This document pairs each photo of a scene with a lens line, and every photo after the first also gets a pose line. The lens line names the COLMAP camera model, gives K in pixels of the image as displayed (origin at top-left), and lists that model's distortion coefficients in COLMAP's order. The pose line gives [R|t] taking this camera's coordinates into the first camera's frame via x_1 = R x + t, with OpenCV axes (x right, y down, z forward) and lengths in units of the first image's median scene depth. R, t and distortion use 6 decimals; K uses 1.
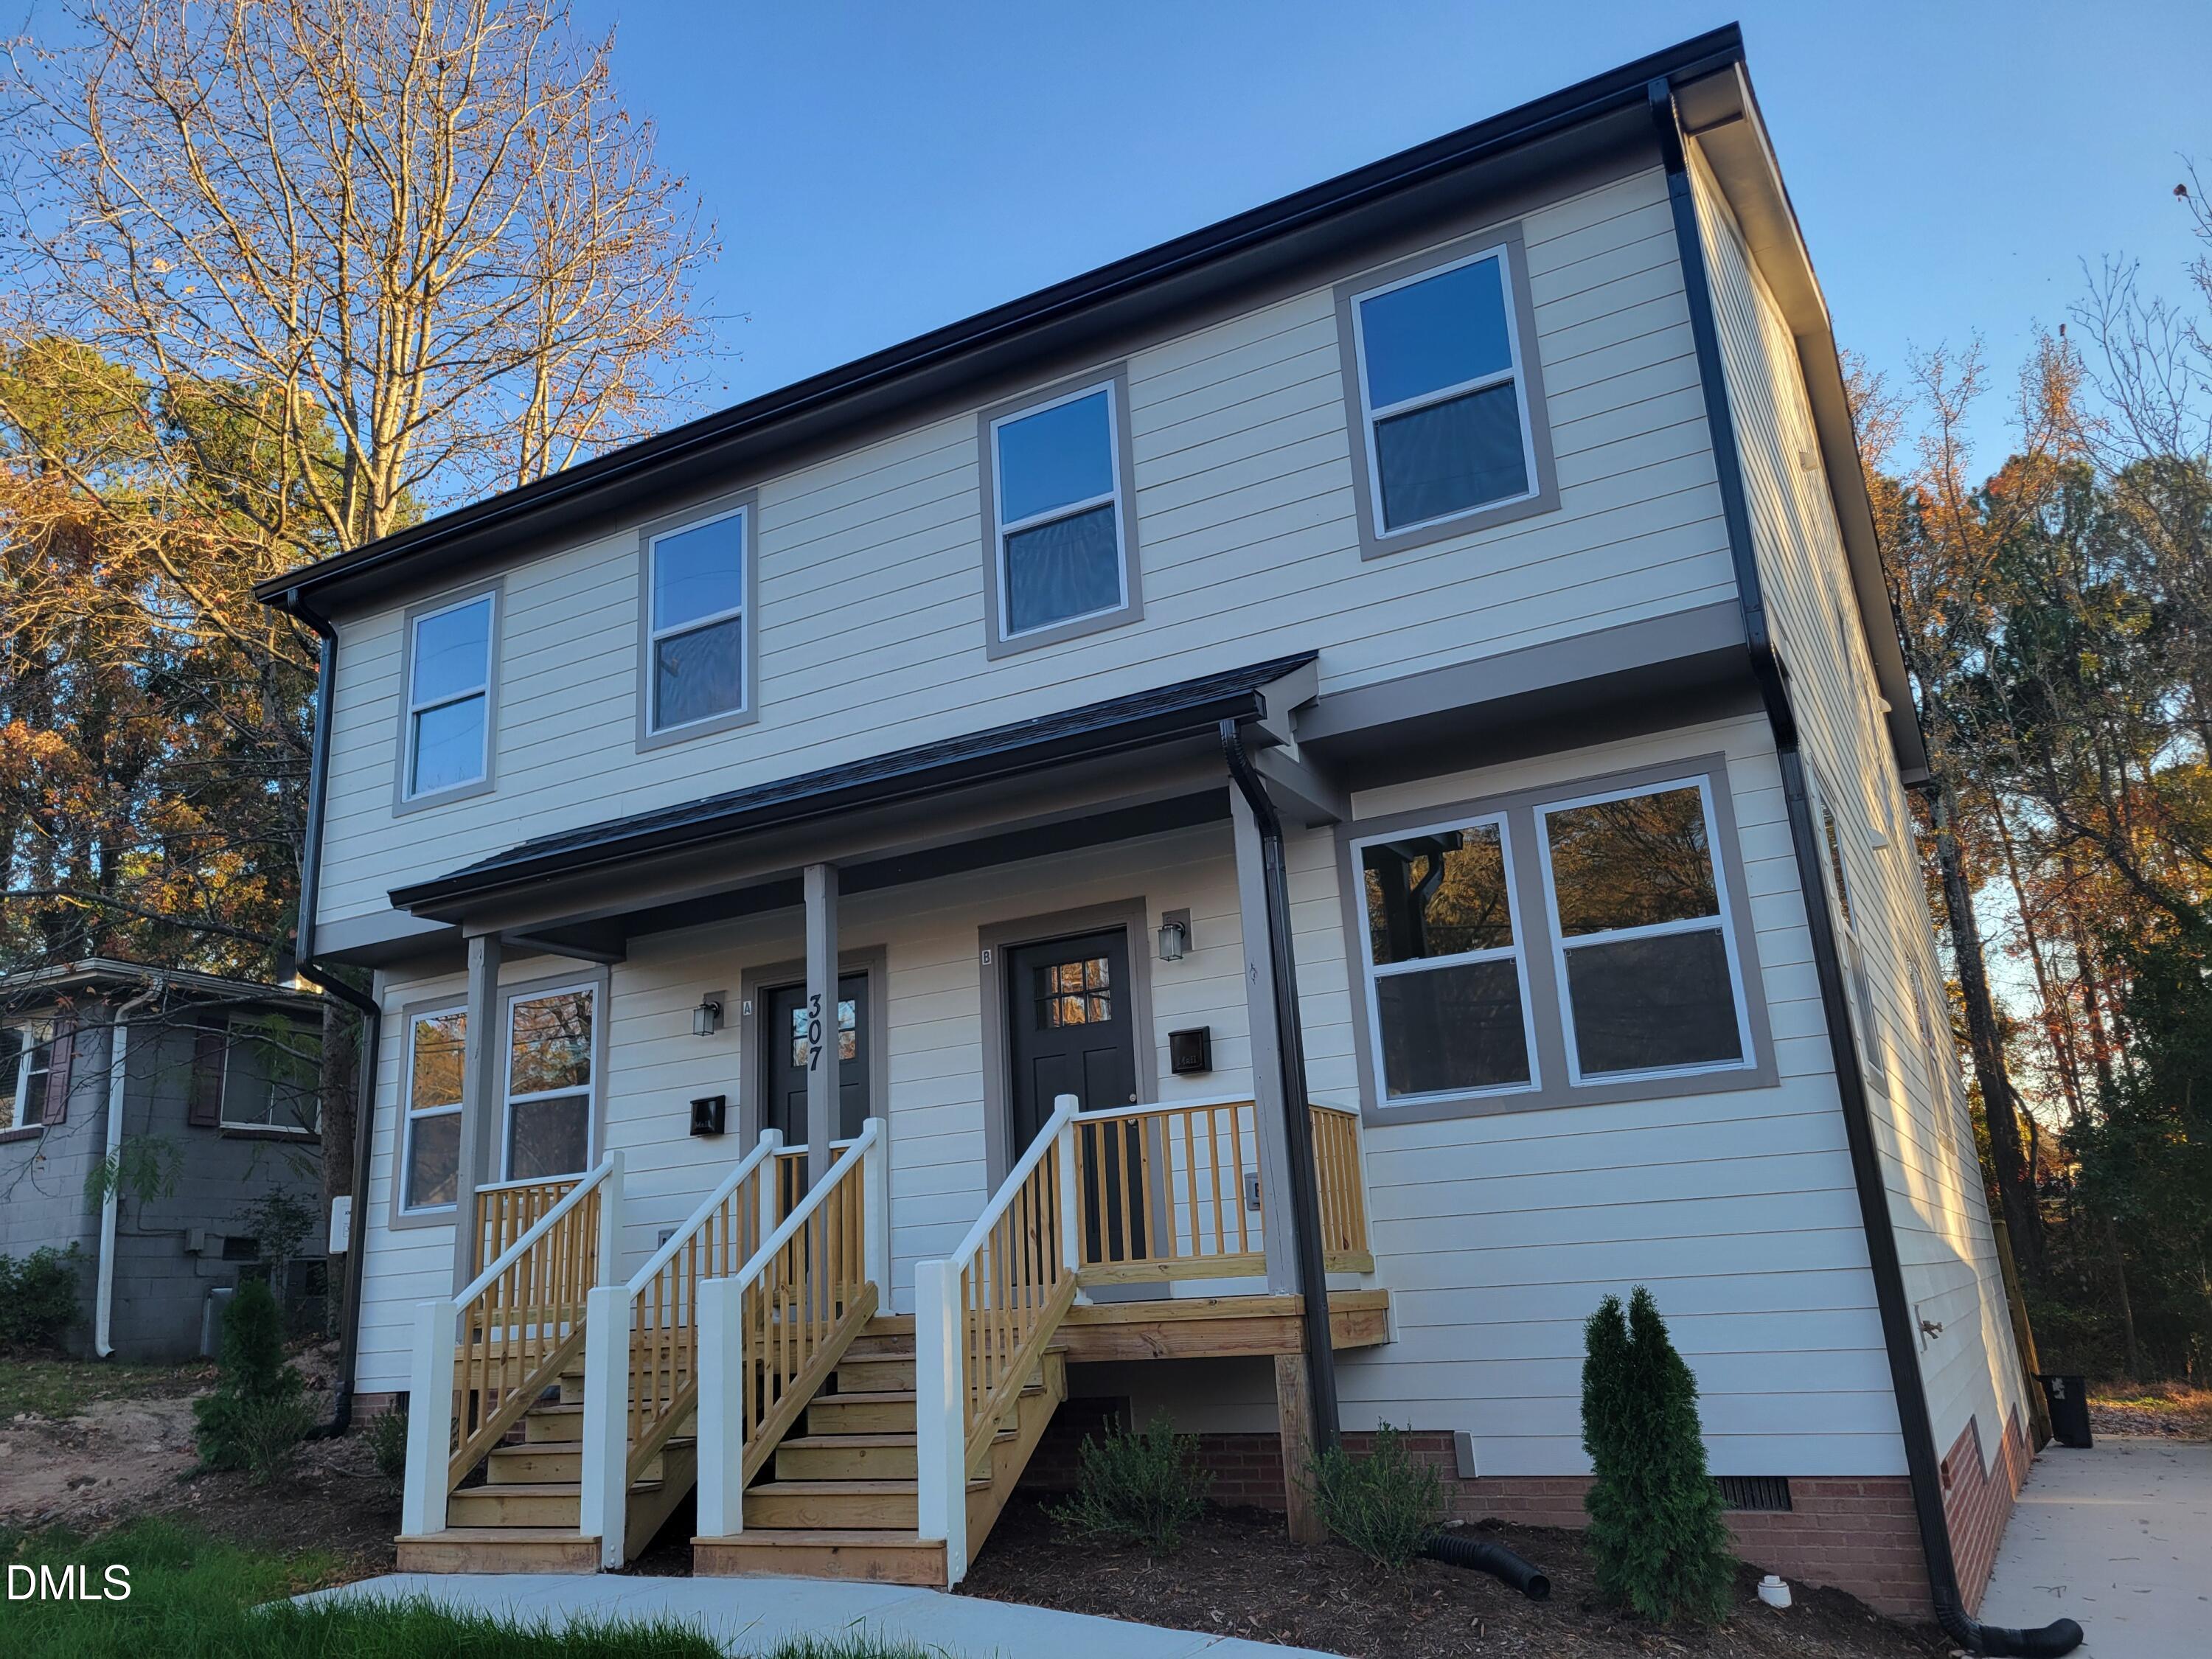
lens RADIAL K [[1693.6, 0, 1093.3], [0, 1693.6, 811.3], [0, 0, 1]] dist [0.062545, -0.041568]
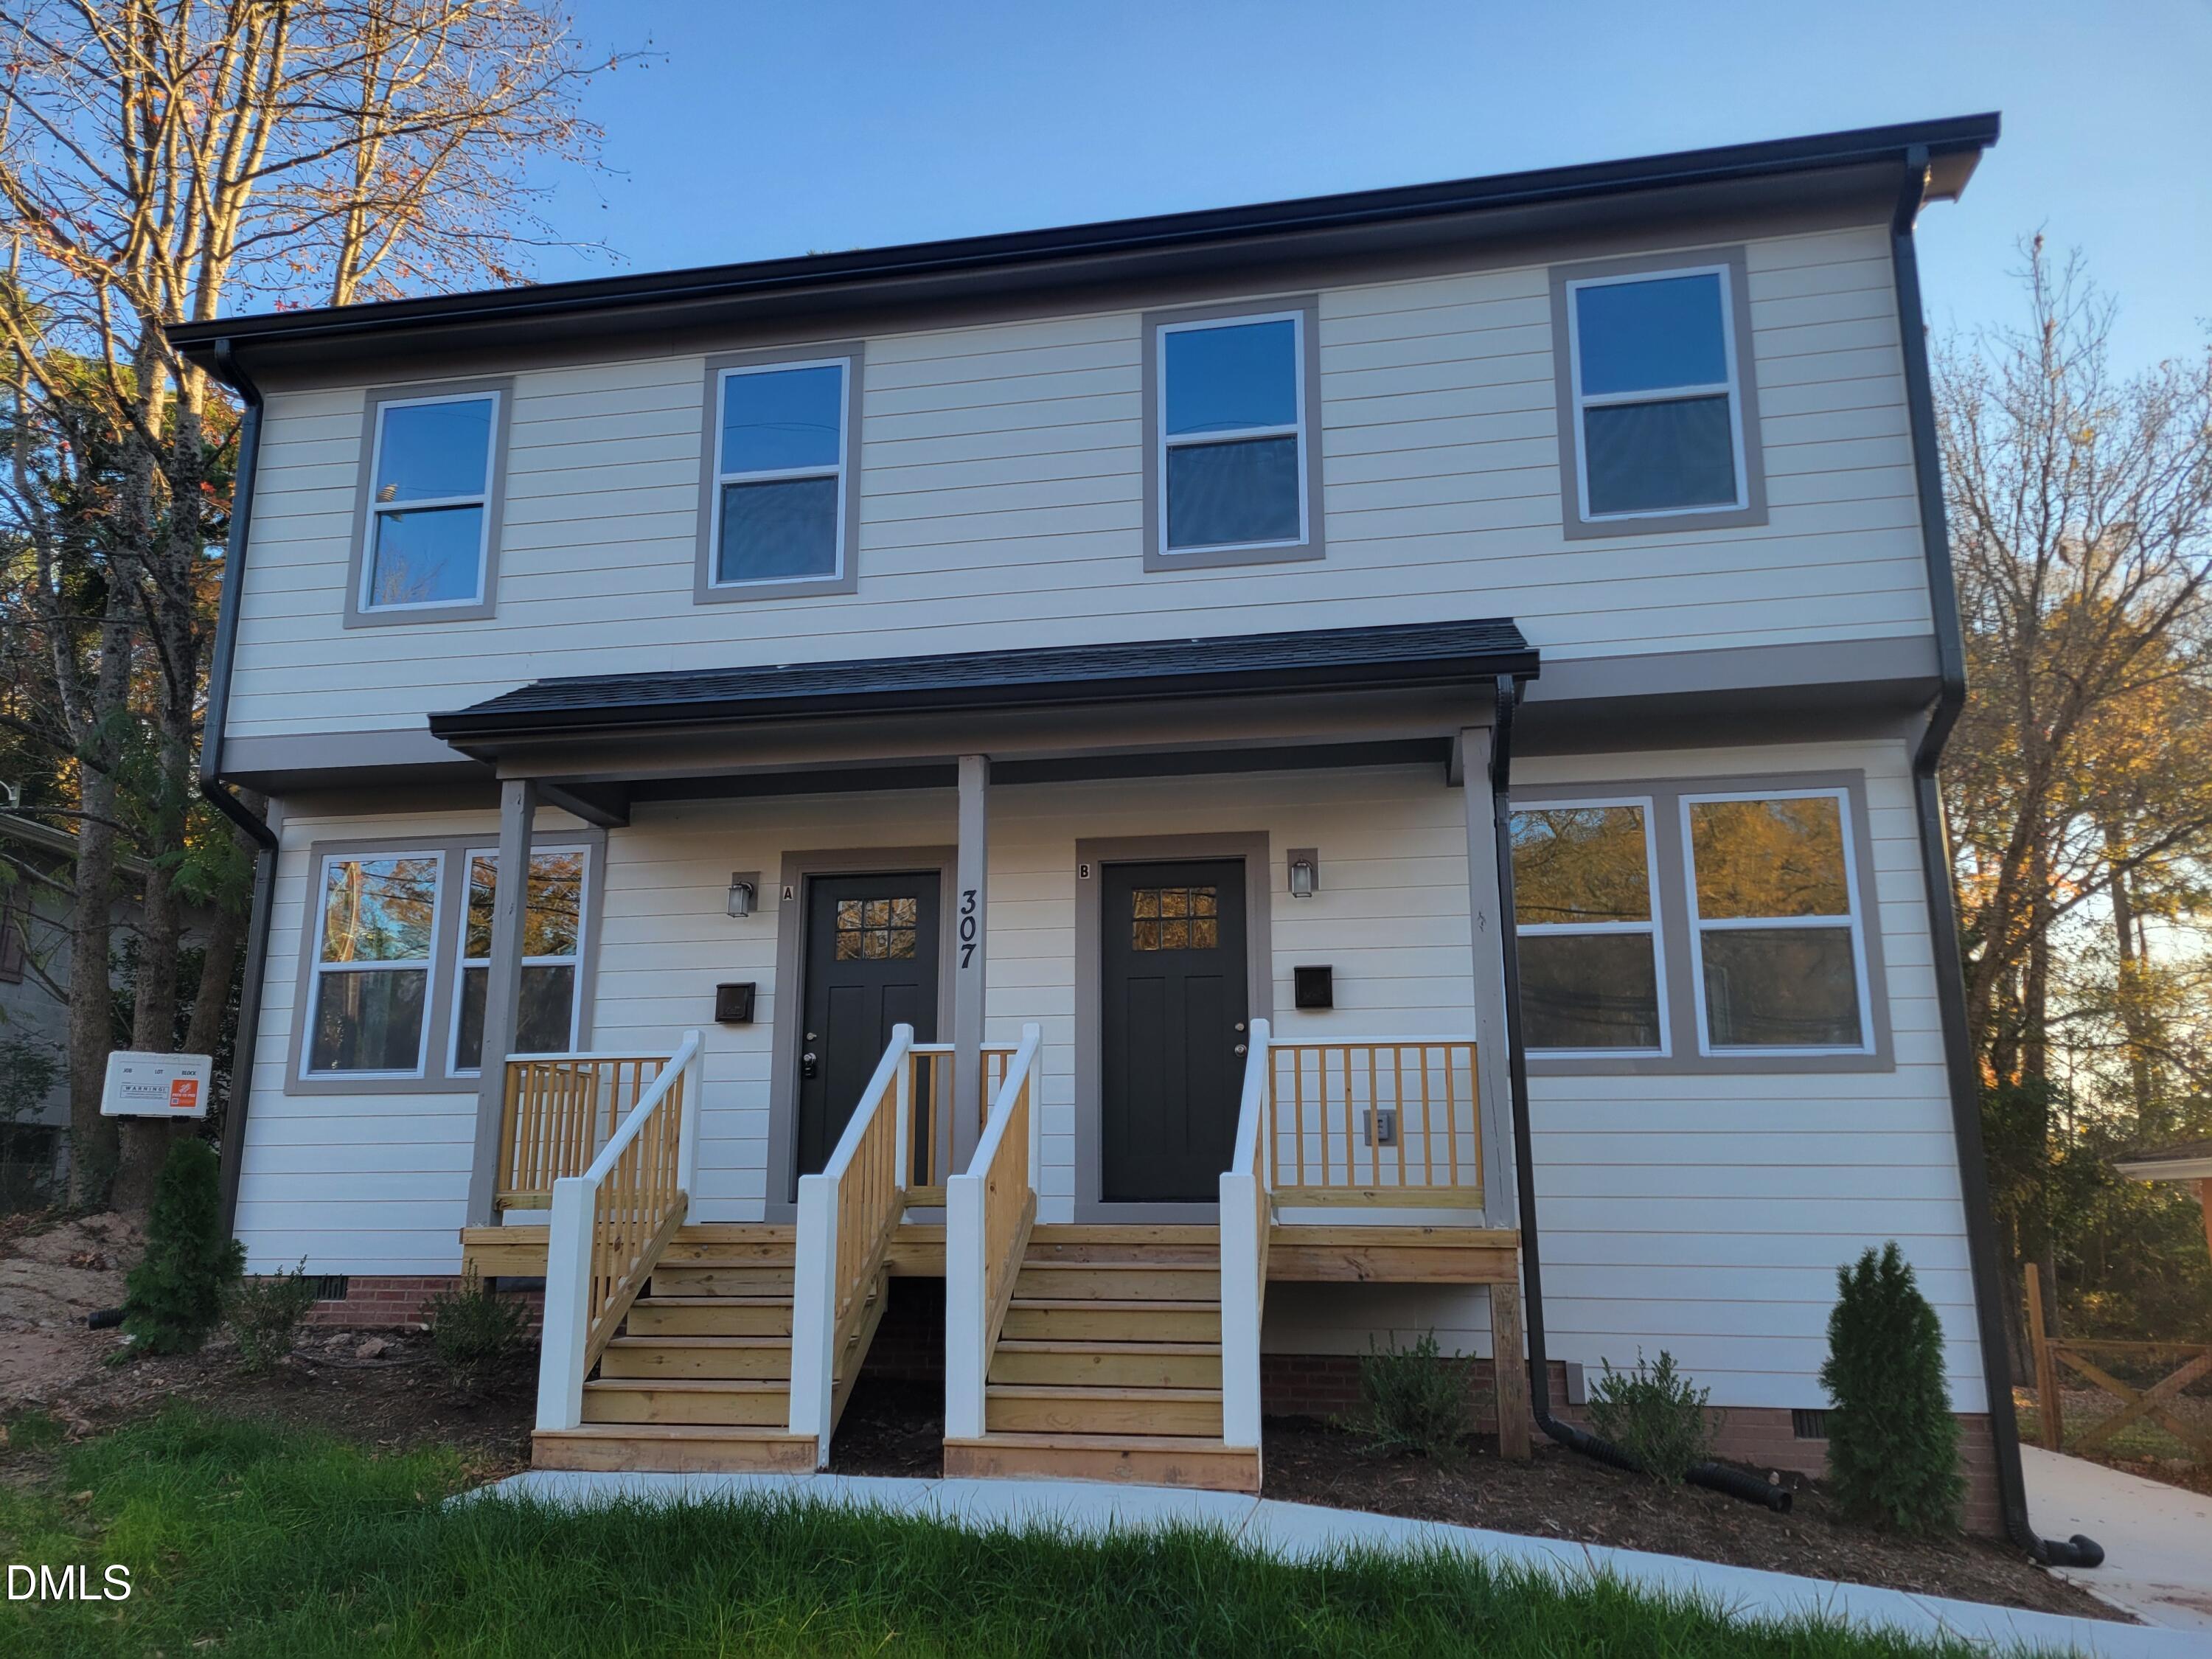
lens RADIAL K [[1693.6, 0, 1093.6], [0, 1693.6, 832.8], [0, 0, 1]] dist [0.062545, -0.041568]
pose [[0.949432, 0.124798, 0.288104, -0.366664], [-0.138183, 0.990052, 0.026514, 0.039875], [-0.281929, -0.064985, 0.957232, 0.065726]]
